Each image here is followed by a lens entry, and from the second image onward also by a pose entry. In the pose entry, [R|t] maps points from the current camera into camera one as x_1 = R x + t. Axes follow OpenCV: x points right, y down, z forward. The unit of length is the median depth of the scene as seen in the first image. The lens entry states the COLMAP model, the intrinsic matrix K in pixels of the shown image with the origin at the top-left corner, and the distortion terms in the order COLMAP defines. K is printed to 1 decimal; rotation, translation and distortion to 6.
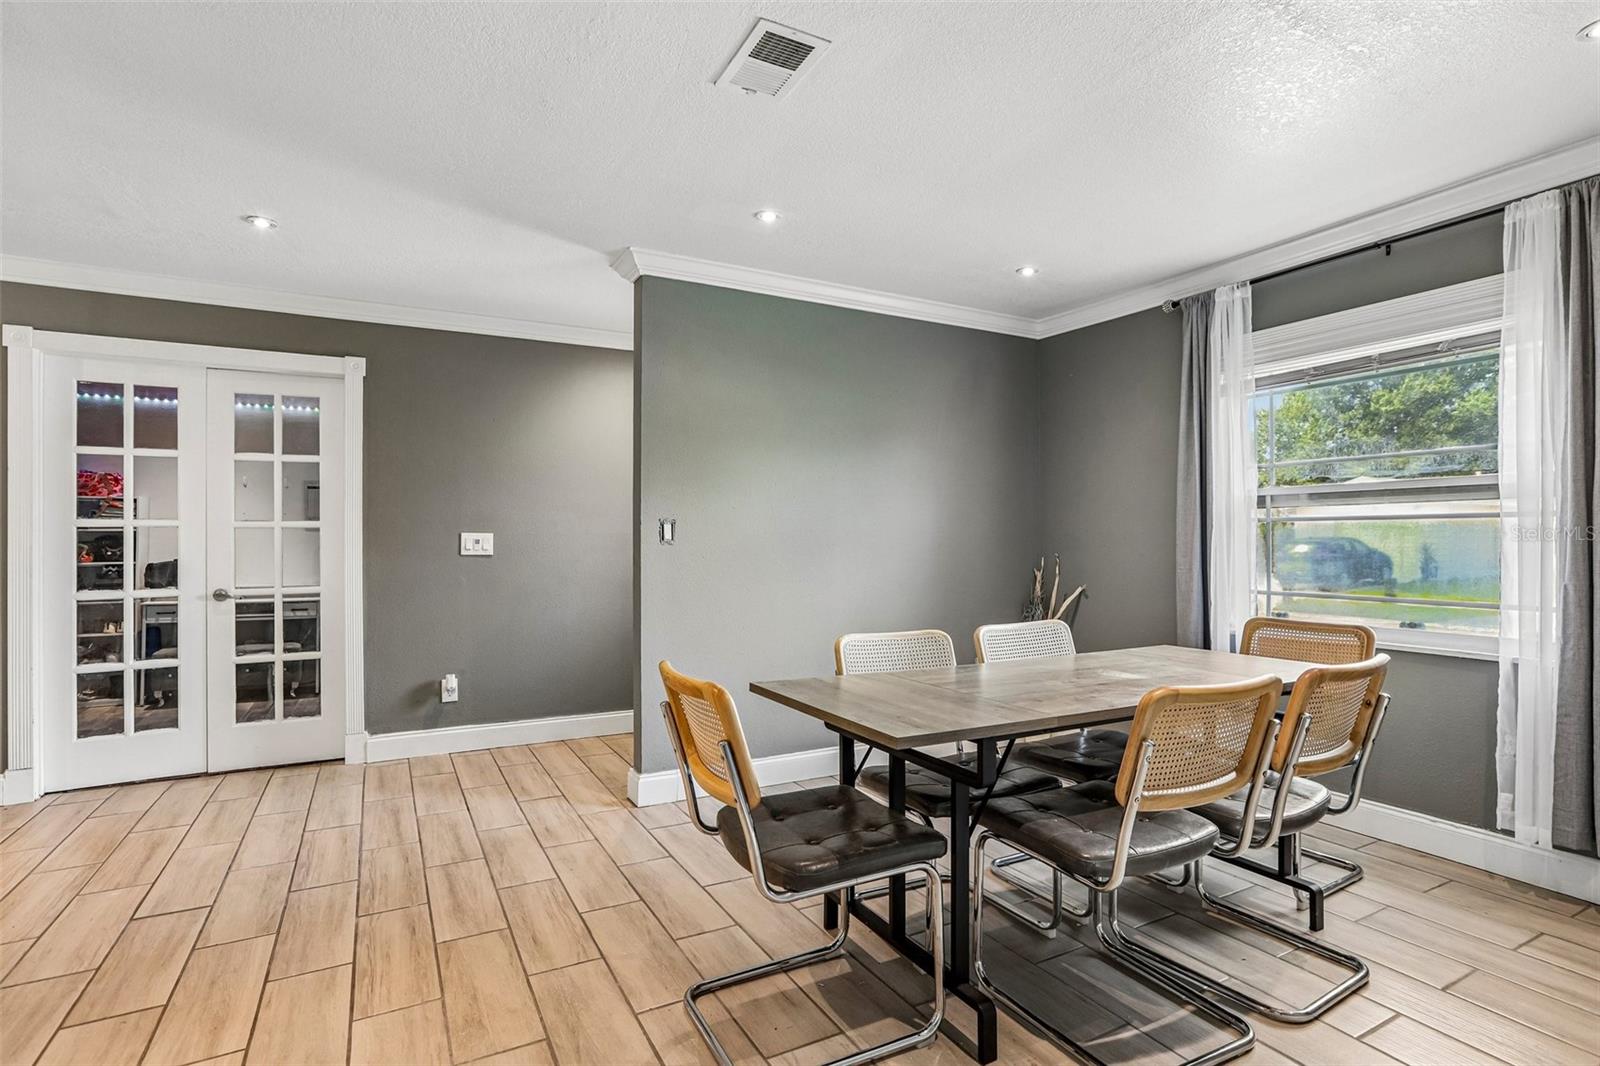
lens RADIAL K [[794.6, 0, 800.0], [0, 794.6, 540.8], [0, 0, 1]] dist [-0.001876, 0.000606]
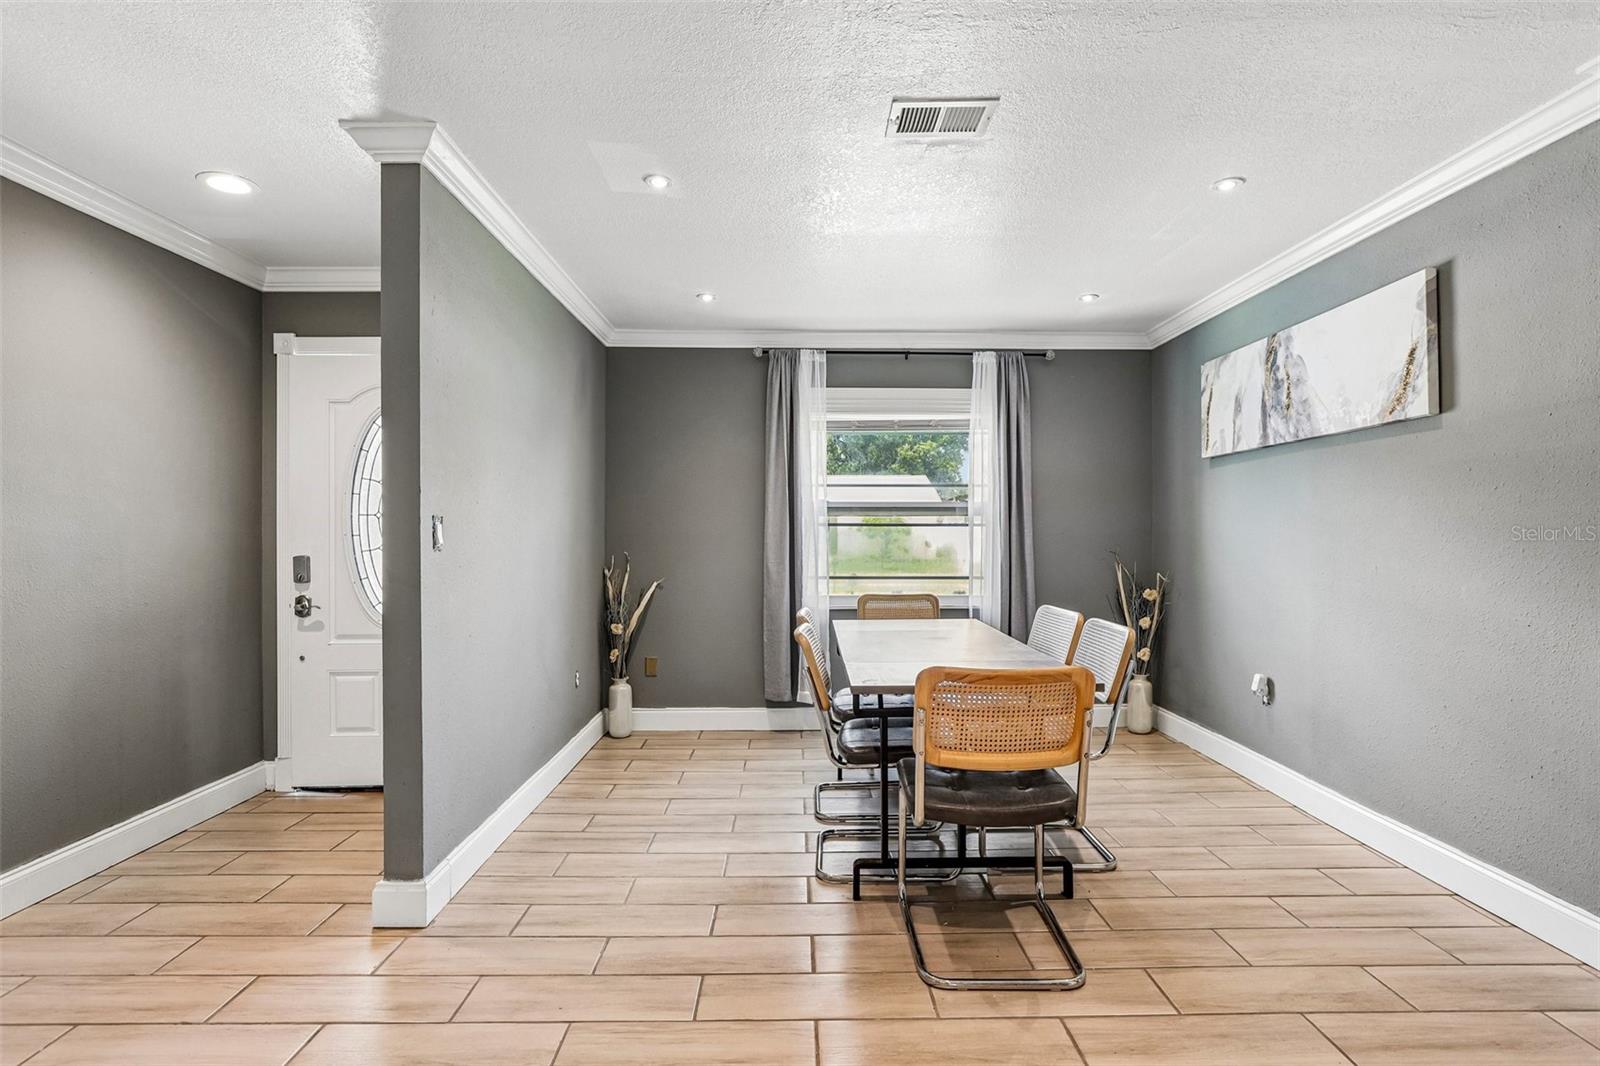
lens RADIAL K [[794.6, 0, 799.4], [0, 794.6, 536.1], [0, 0, 1]] dist [-0.001876, 0.000606]
pose [[0.464648, 0.000922, 0.885495, -0.764516], [-0.004223, 0.999990, 0.001175, -0.007508], [-0.885485, -0.004285, 0.464647, 0.450060]]
